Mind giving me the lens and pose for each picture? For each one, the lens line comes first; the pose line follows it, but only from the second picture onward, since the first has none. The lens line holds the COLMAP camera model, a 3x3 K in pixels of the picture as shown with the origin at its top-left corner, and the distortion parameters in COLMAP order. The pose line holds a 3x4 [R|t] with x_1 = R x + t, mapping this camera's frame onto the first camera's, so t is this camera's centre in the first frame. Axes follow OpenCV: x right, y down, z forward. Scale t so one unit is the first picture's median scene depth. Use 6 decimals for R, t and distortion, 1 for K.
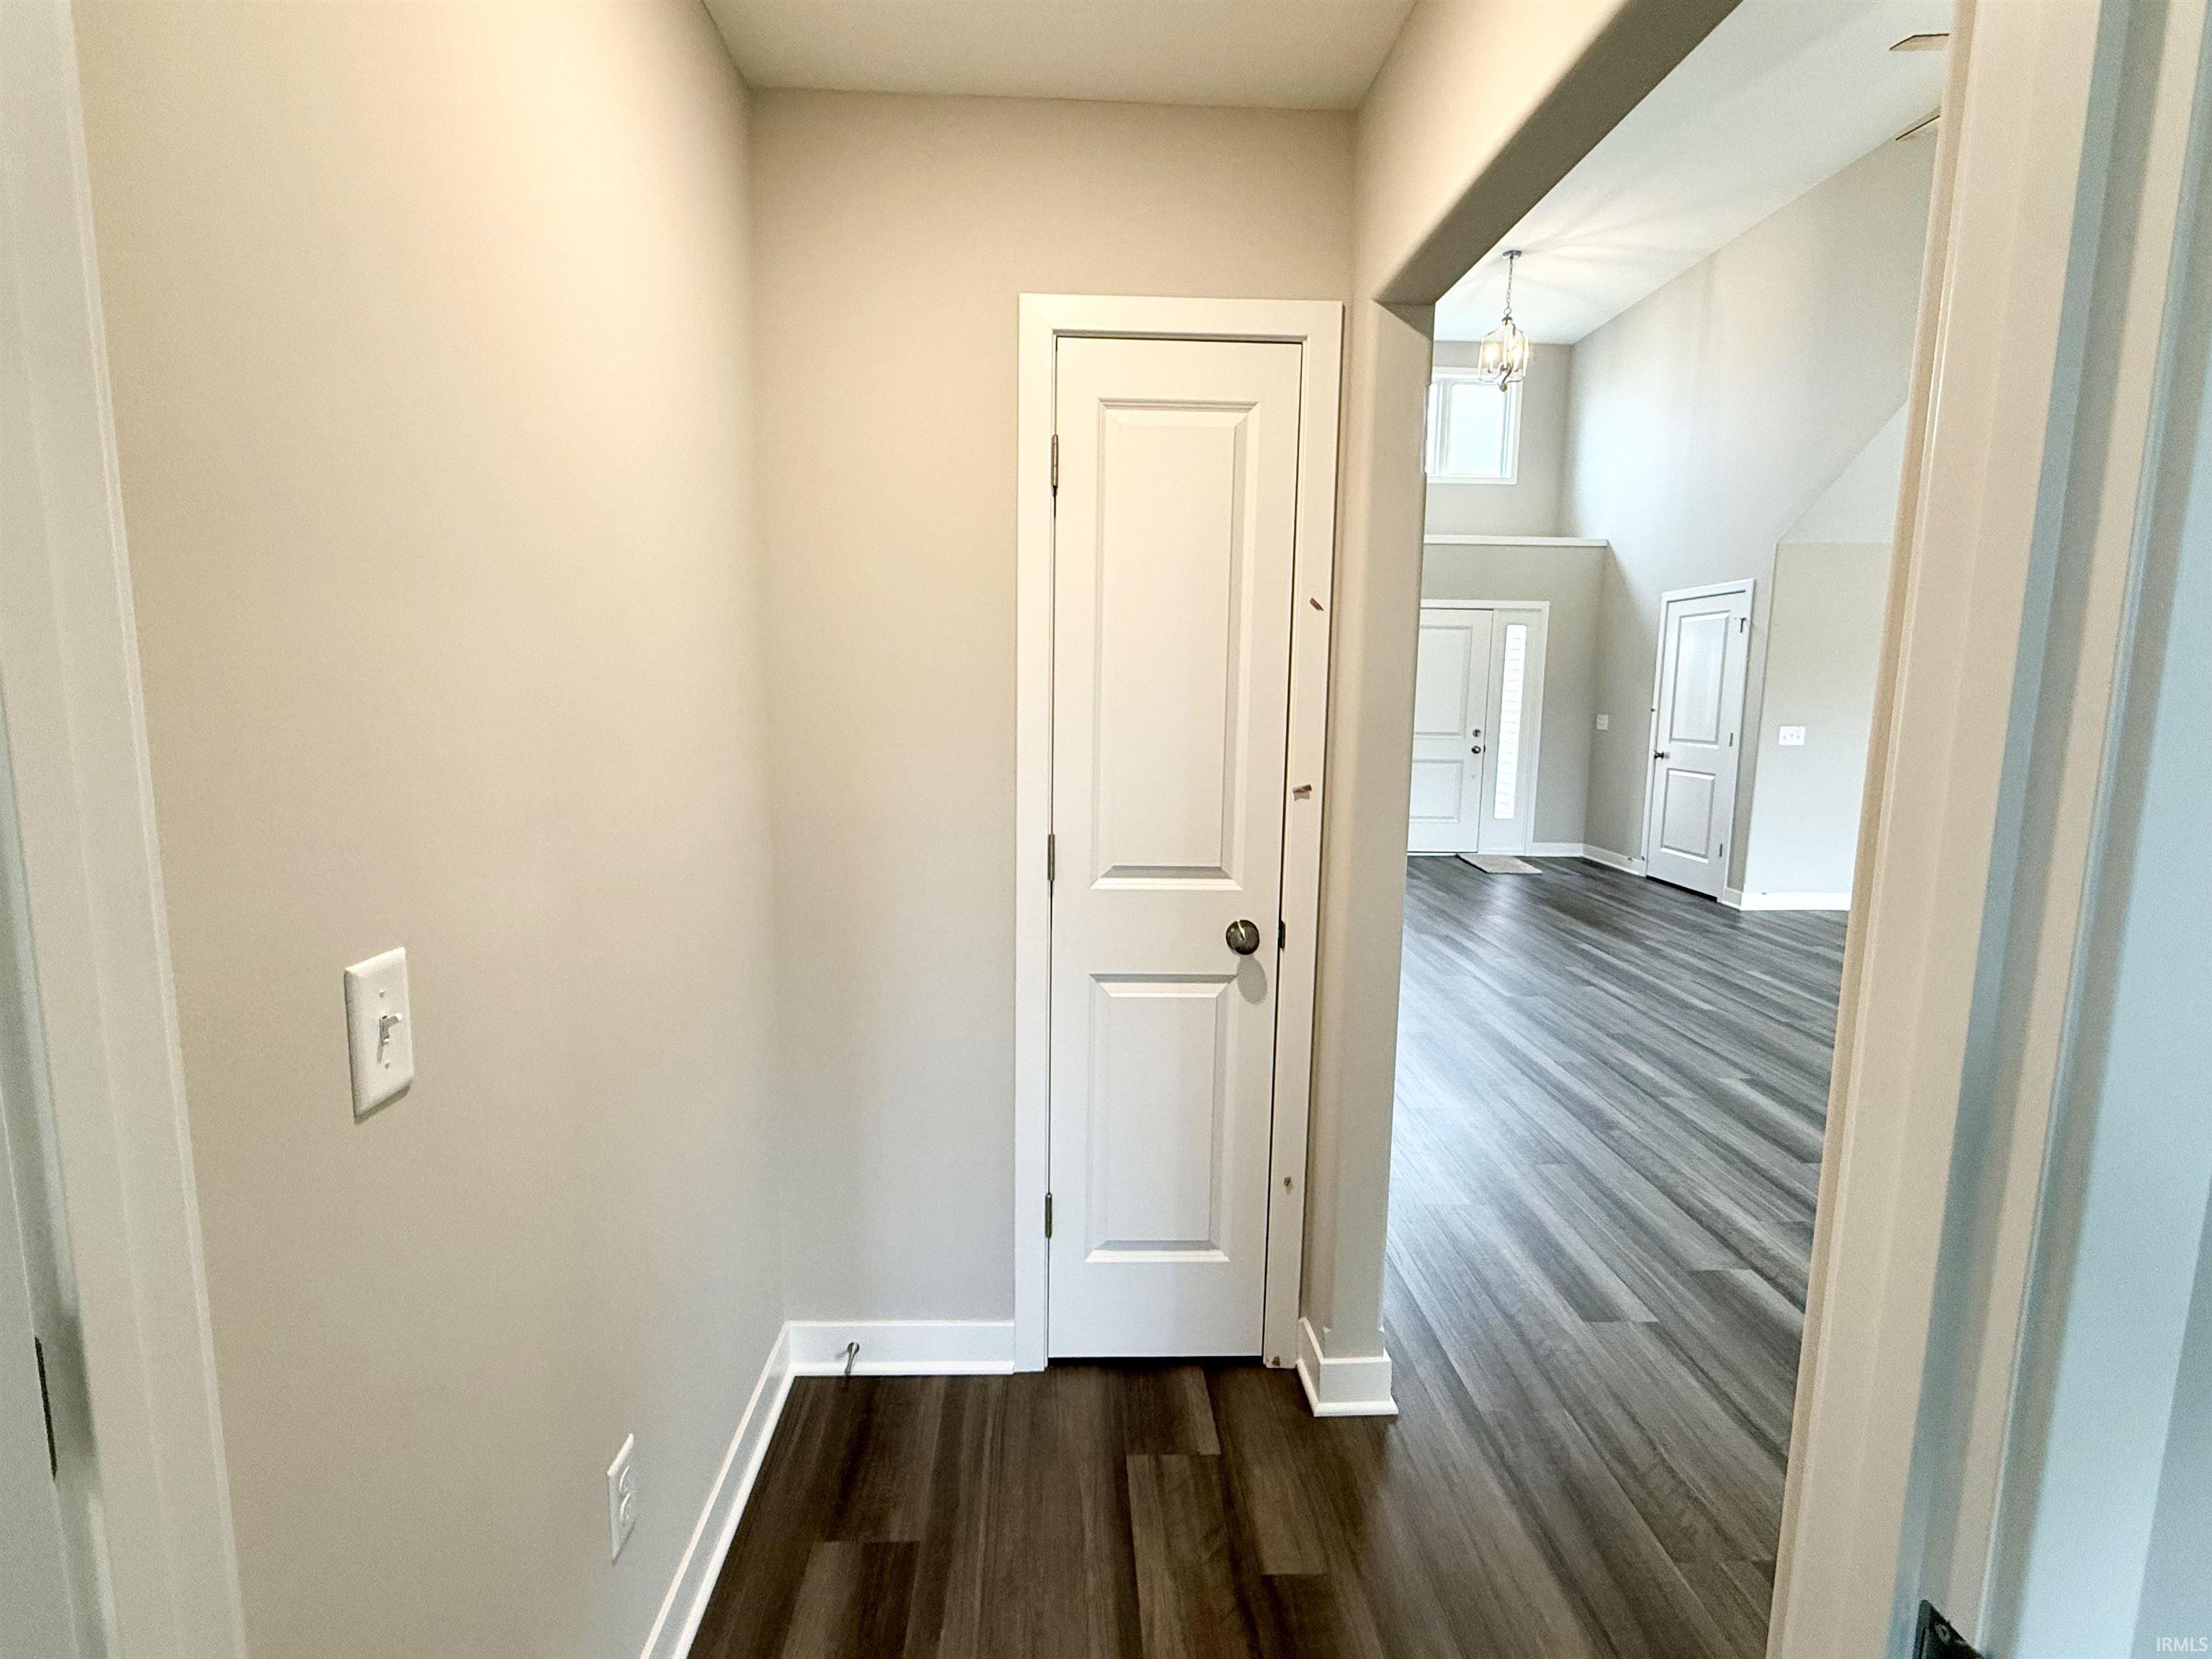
lens RADIAL K [[1080.8, 0, 1112.8], [0, 1080.8, 825.1], [0, 0, 1]] dist [0.002295, -0.000826]
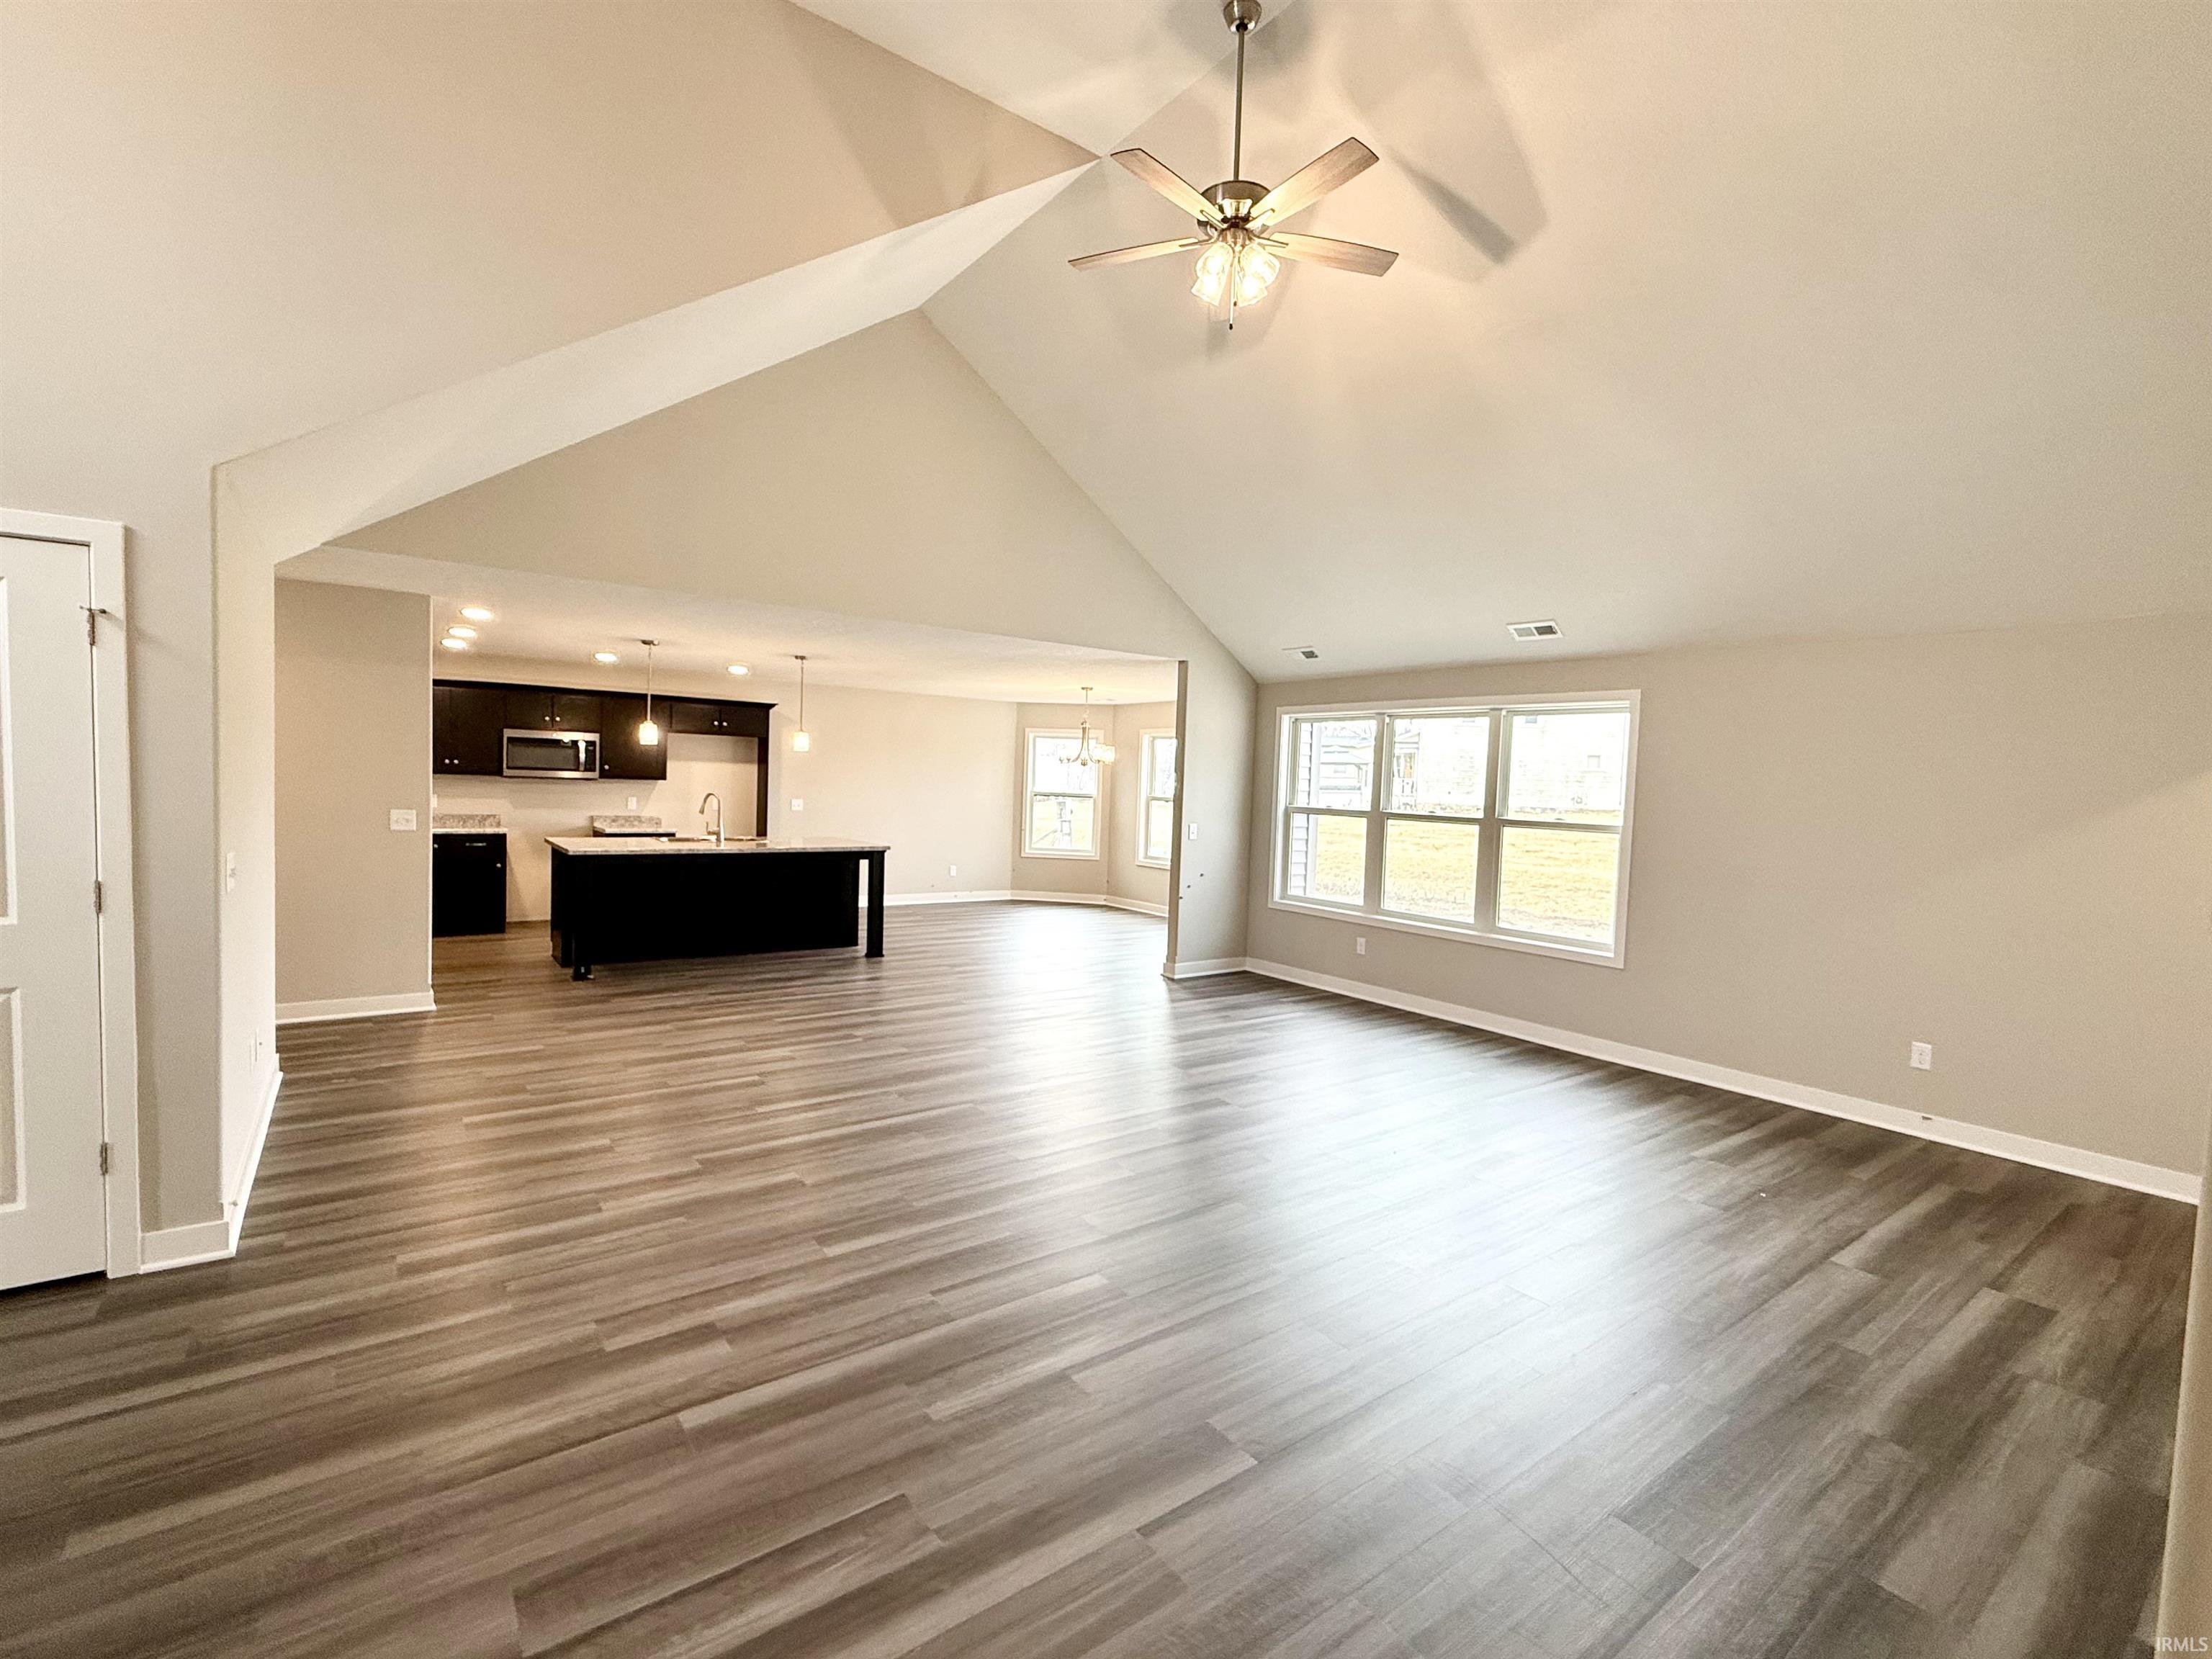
lens RADIAL K [[996.5, 0, 1104.3], [0, 996.5, 830.8], [0, 0, 1]] dist [0.000129, -0.002034]
pose [[-0.551223, -0.072326, 0.831217, 0.042061], [0.070338, 0.988661, 0.132670, -0.143108], [-0.831388, 0.131597, -0.539886, 0.987296]]
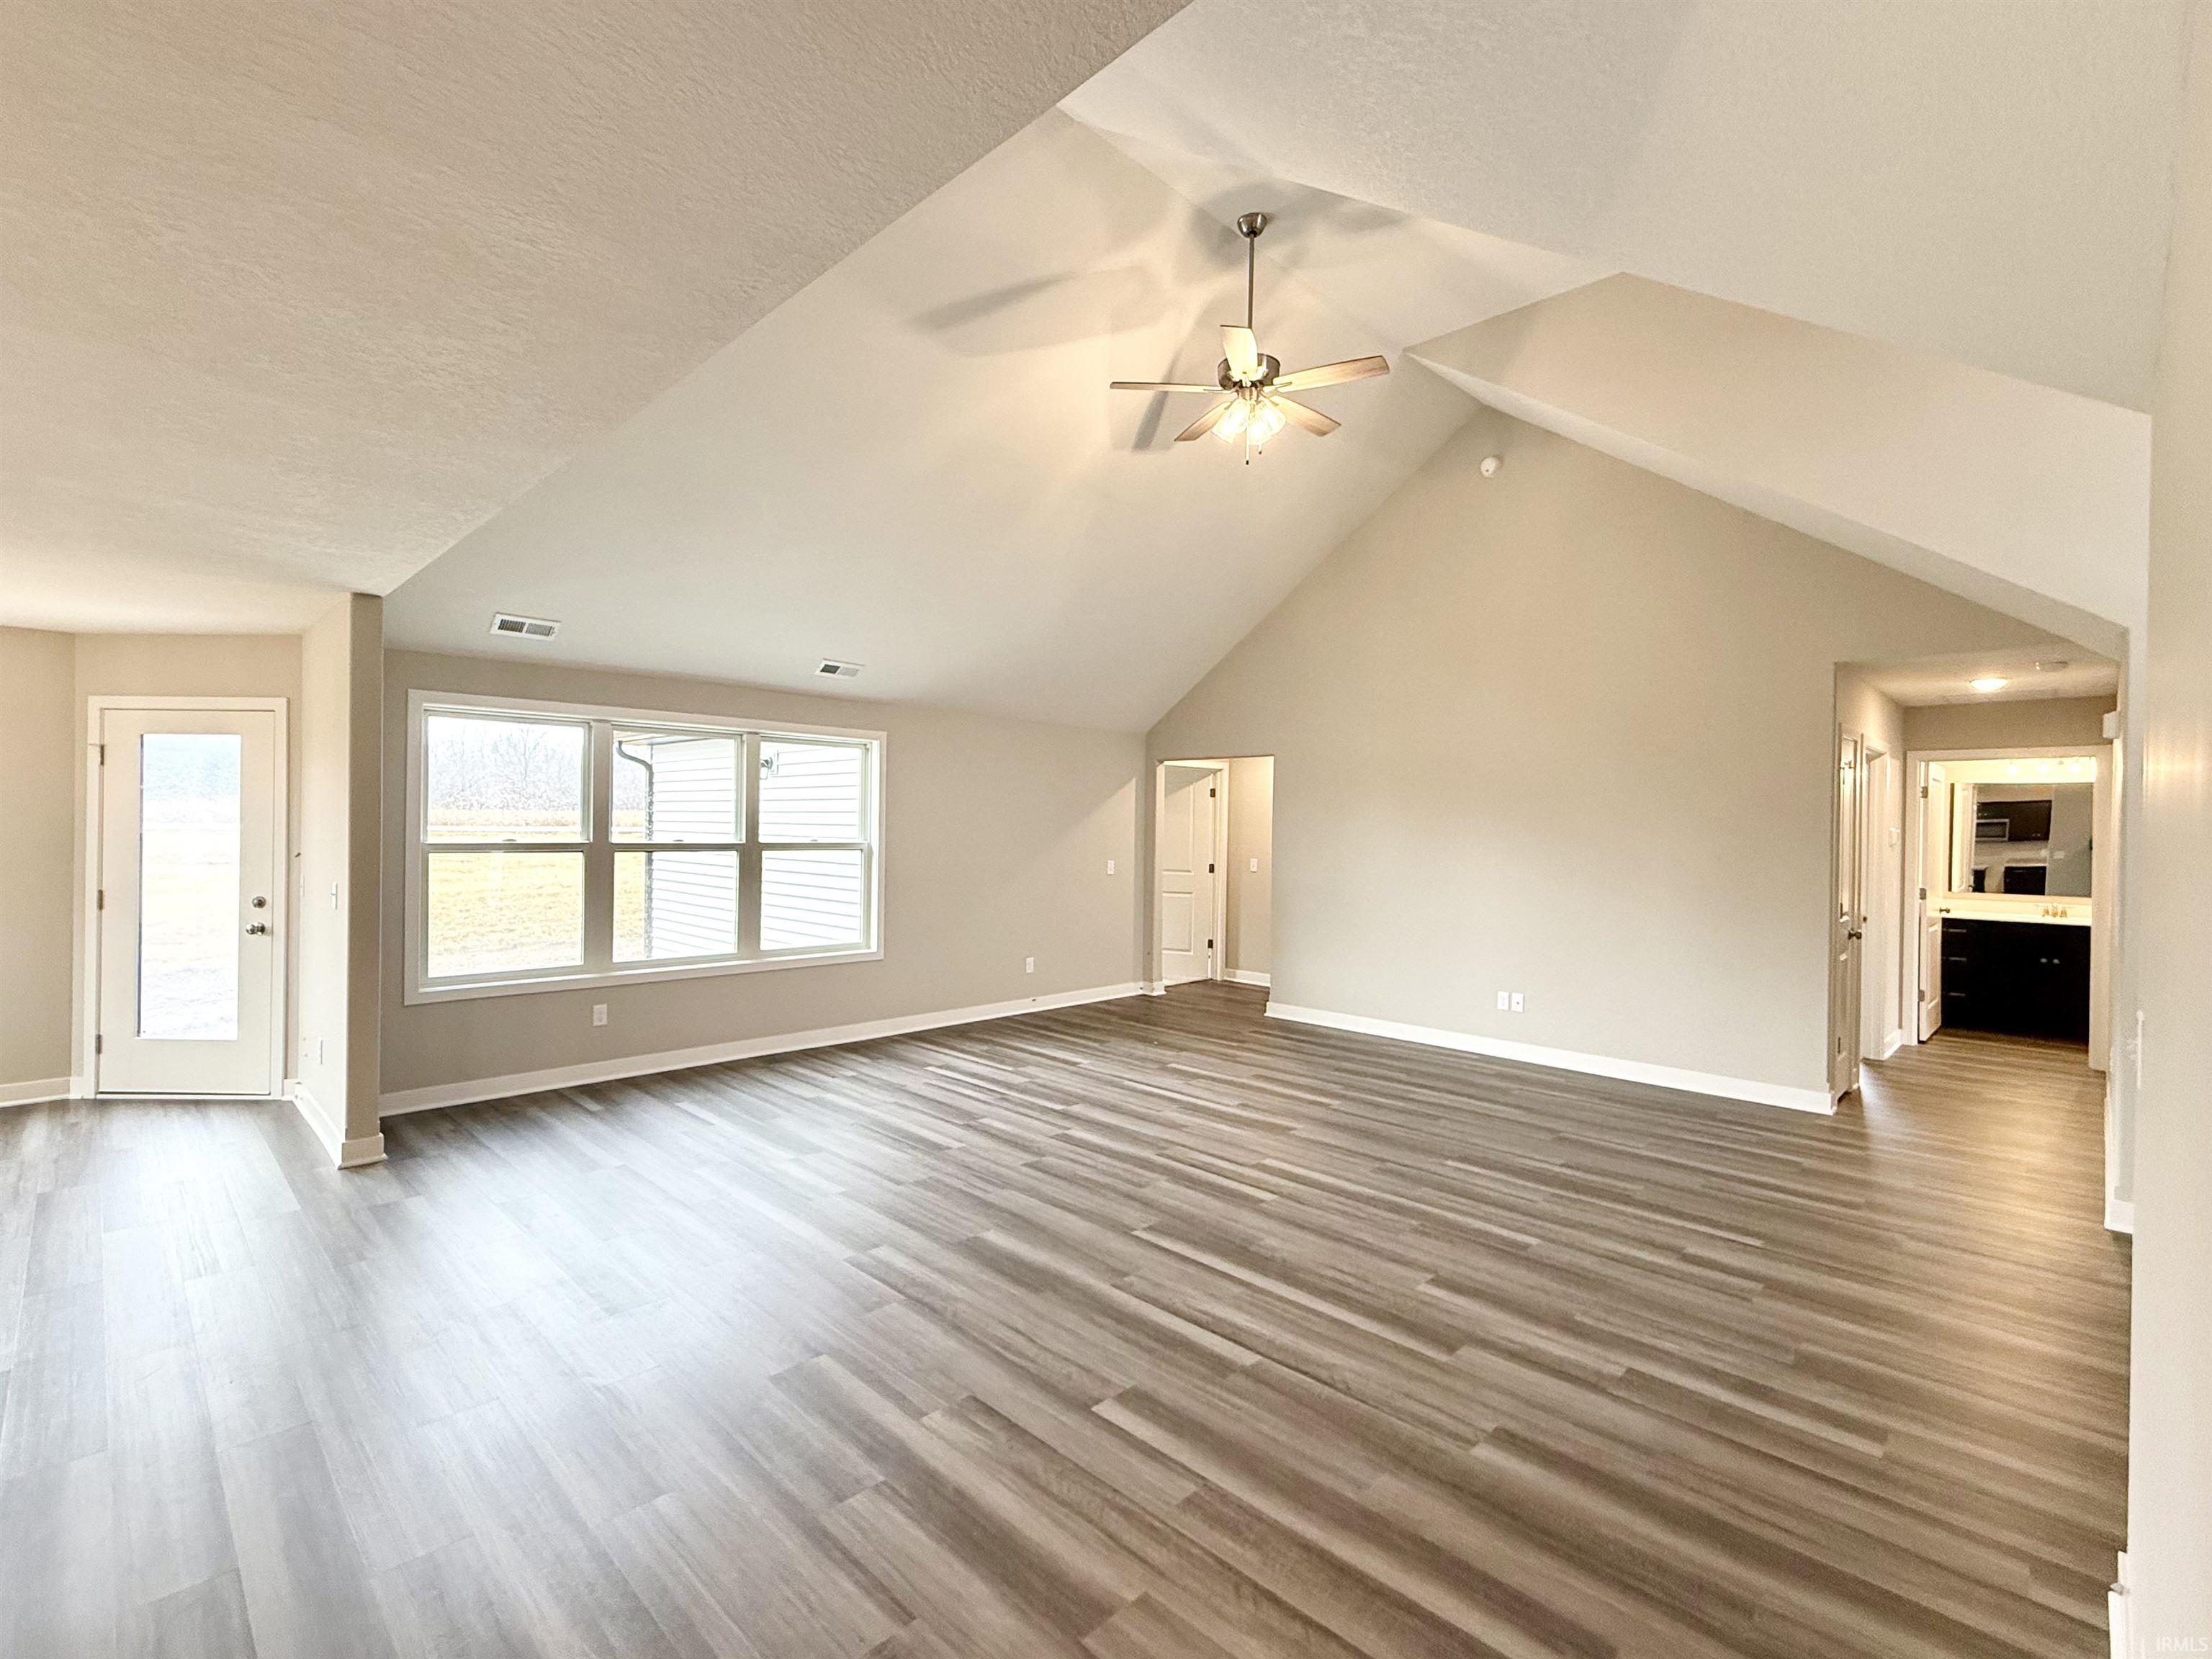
lens RADIAL K [[1004.6, 0, 1111.1], [0, 1004.6, 831.0], [0, 0, 1]] dist [-0.000709, 0.000661]
pose [[-0.734690, -0.017943, -0.678166, 1.082371], [-0.113575, 0.988795, 0.096879, -0.143970], [0.668829, 0.148198, -0.728495, 1.084401]]
